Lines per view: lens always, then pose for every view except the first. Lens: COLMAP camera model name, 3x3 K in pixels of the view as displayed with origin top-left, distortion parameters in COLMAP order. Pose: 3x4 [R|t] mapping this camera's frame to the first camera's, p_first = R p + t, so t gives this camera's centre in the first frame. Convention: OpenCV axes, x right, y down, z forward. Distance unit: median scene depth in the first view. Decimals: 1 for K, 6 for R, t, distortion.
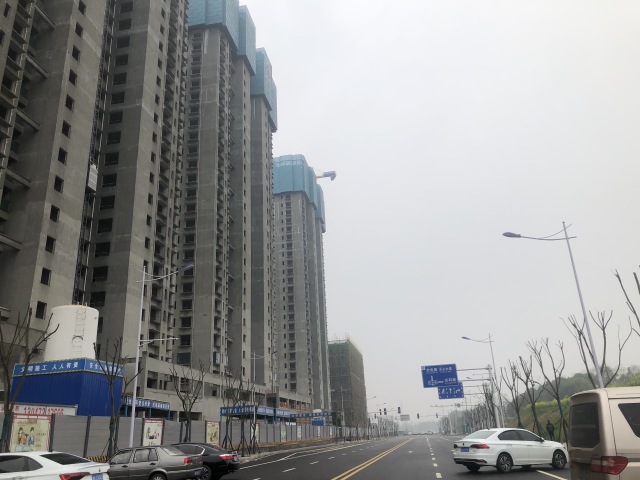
lens RADIAL K [[523.0, 0, 319.2], [0, 523.0, 244.0], [0, 0, 1]] dist [0.050649, 0.001279]
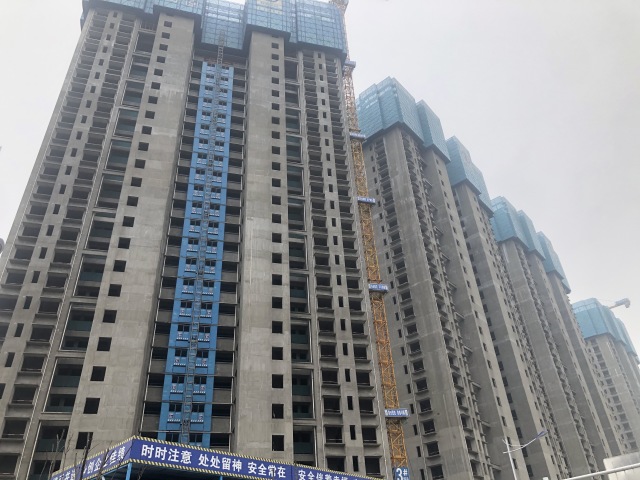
lens RADIAL K [[532.1, 0, 320.0], [0, 532.1, 240.0], [0, 0, 1]] dist [0.009871, 0.001882]
pose [[0.868216, -0.290145, -0.402514, -0.073934], [0.182706, 0.941159, -0.284322, -0.123702], [0.461324, 0.173311, 0.870140, -0.349842]]
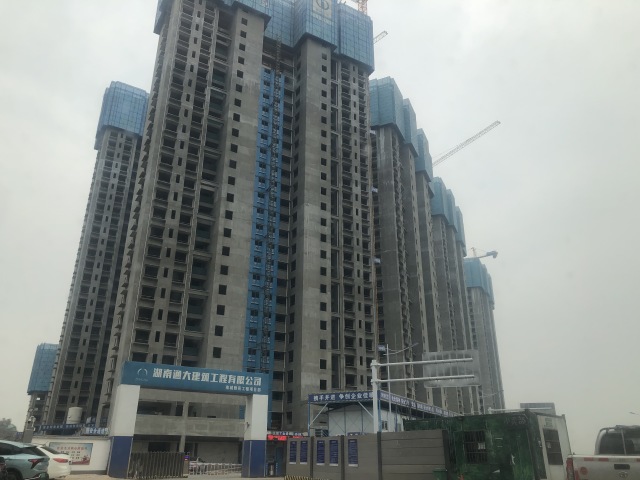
lens RADIAL K [[523.0, 0, 319.2], [0, 523.0, 244.0], [0, 0, 1]] dist [0.050649, 0.001279]
pose [[0.969749, -0.043322, -0.240229, -0.163344], [0.032593, 0.998293, -0.048462, -0.227849], [0.241919, 0.039166, 0.969506, -0.651558]]
